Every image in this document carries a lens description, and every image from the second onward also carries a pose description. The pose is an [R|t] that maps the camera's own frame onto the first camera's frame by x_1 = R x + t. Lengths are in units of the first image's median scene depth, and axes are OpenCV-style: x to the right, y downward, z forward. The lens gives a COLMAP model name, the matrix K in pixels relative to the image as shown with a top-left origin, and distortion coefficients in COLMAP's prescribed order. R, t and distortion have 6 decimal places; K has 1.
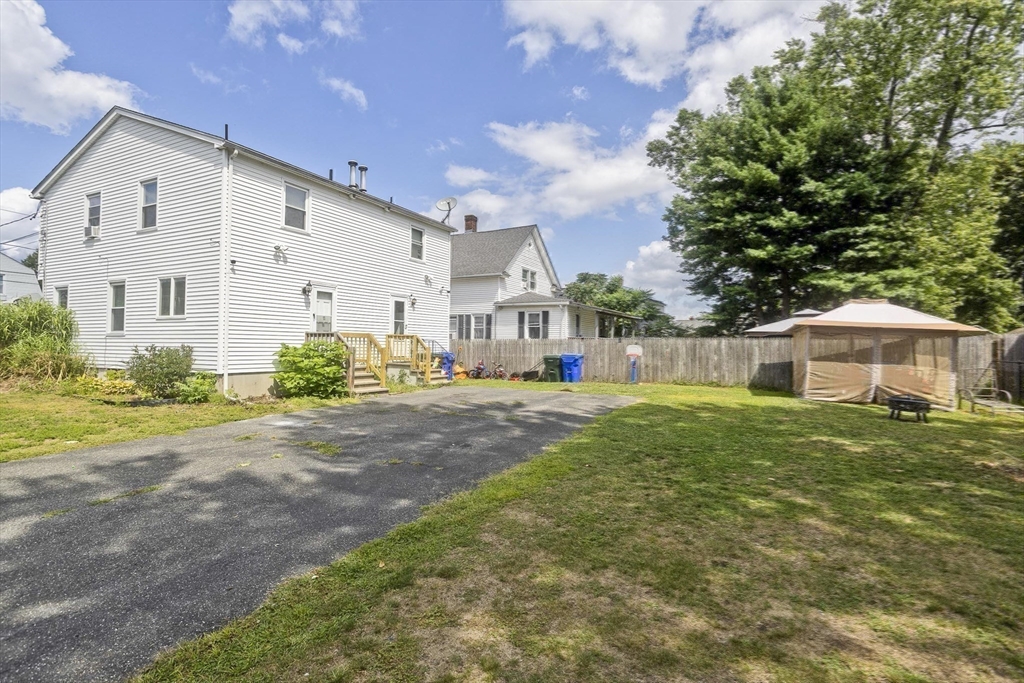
lens RADIAL K [[509.0, 0, 535.9], [0, 509.0, 343.1], [0, 0, 1]] dist [-0.042526, 0.021479]
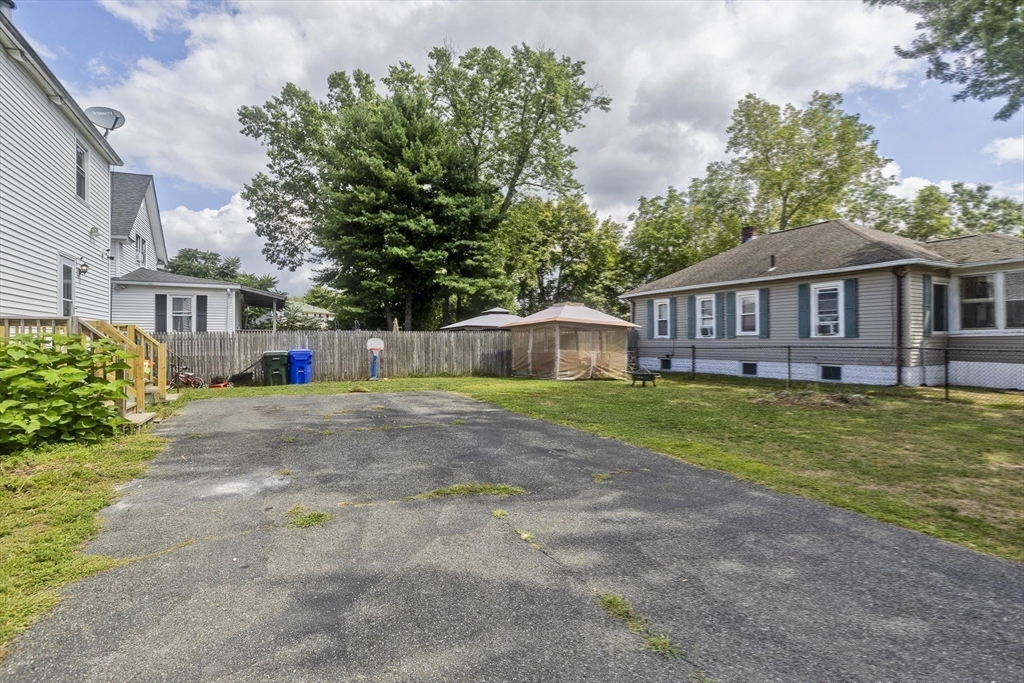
lens RADIAL K [[509.0, 0, 513.1], [0, 509.0, 339.6], [0, 0, 1]] dist [-0.042526, 0.021479]
pose [[0.605451, -0.009353, 0.795827, -0.290326], [0.007270, 0.999954, 0.006221, 0.001725], [-0.795849, 0.002019, 0.605492, 0.174322]]
